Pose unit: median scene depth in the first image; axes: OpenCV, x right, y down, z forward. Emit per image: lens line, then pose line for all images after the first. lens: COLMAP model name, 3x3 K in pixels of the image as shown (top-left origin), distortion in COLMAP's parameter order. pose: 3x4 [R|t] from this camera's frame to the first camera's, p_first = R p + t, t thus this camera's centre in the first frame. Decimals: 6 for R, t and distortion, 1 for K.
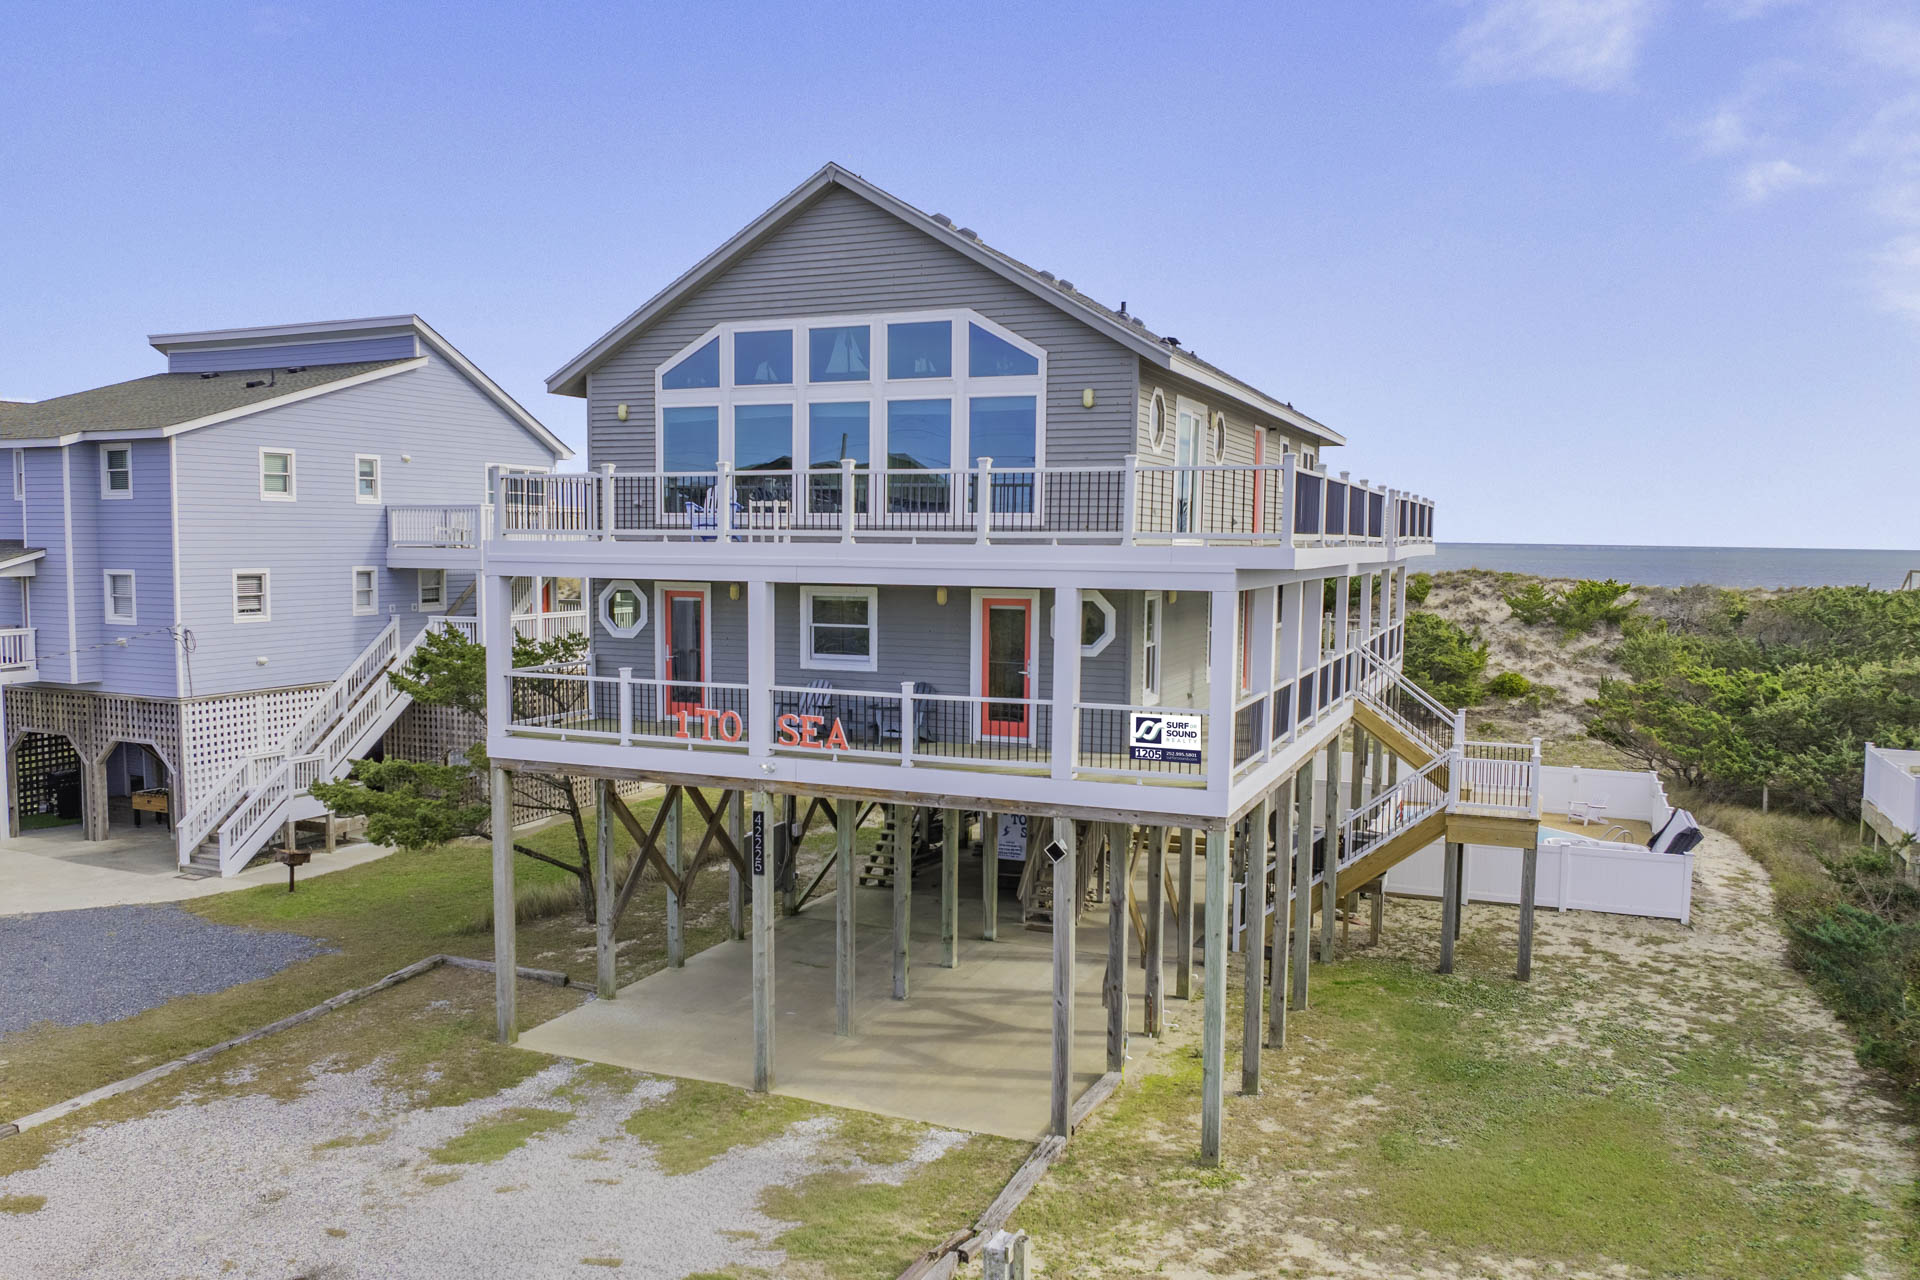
lens RADIAL K [[1469.7, 0, 922.8], [0, 1469.7, 652.3], [0, 0, 1]] dist [-0.044217, 0.005890]
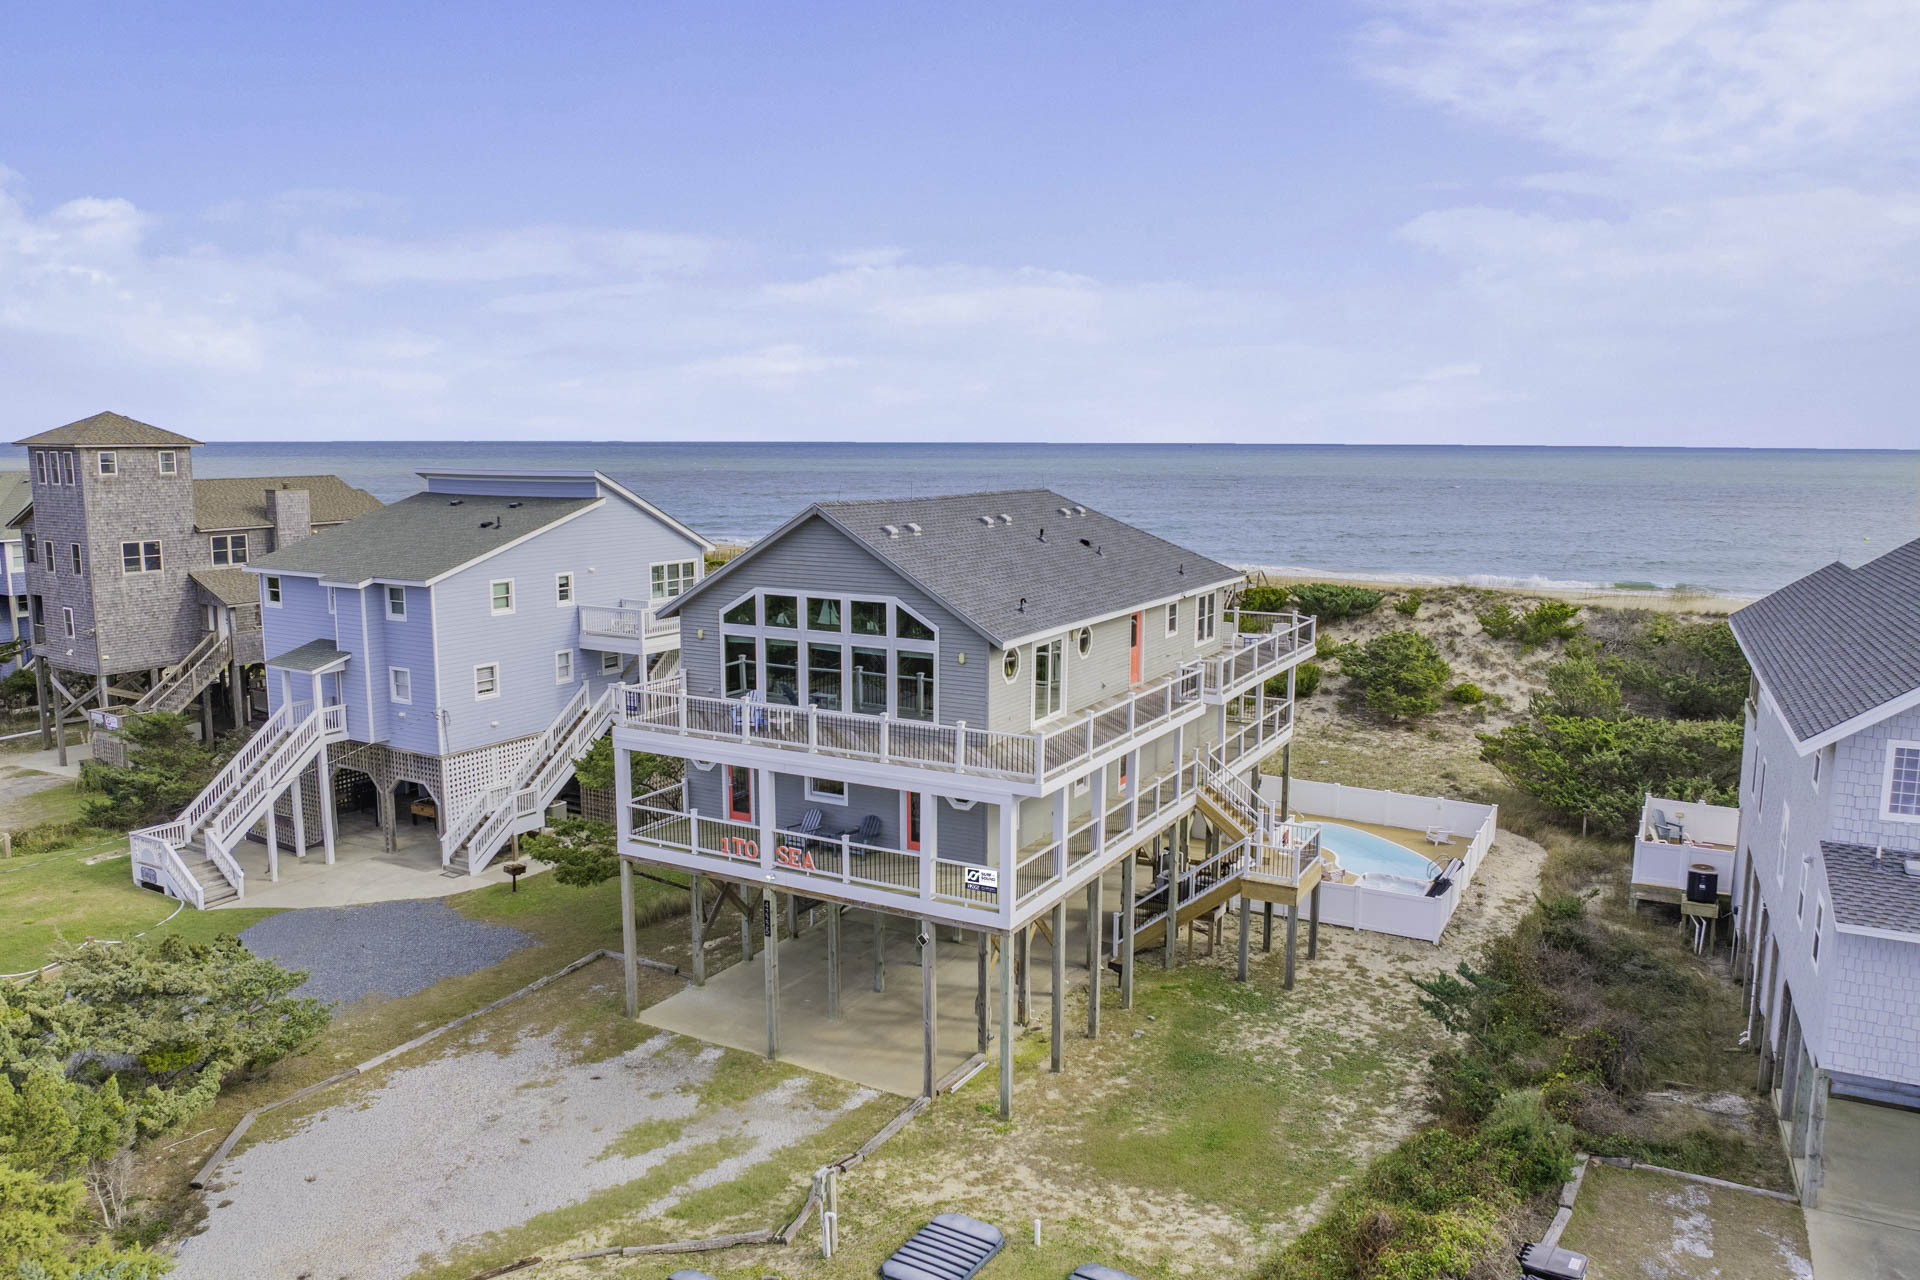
lens RADIAL K [[1334.4, 0, 981.3], [0, 1334.4, 643.1], [0, 0, 1]] dist [-0.031208, -0.006165]
pose [[0.996080, 0.011012, -0.087765, 0.241398], [-0.004929, 0.997589, 0.069228, -0.267797], [0.088315, -0.068524, 0.993733, -0.449516]]
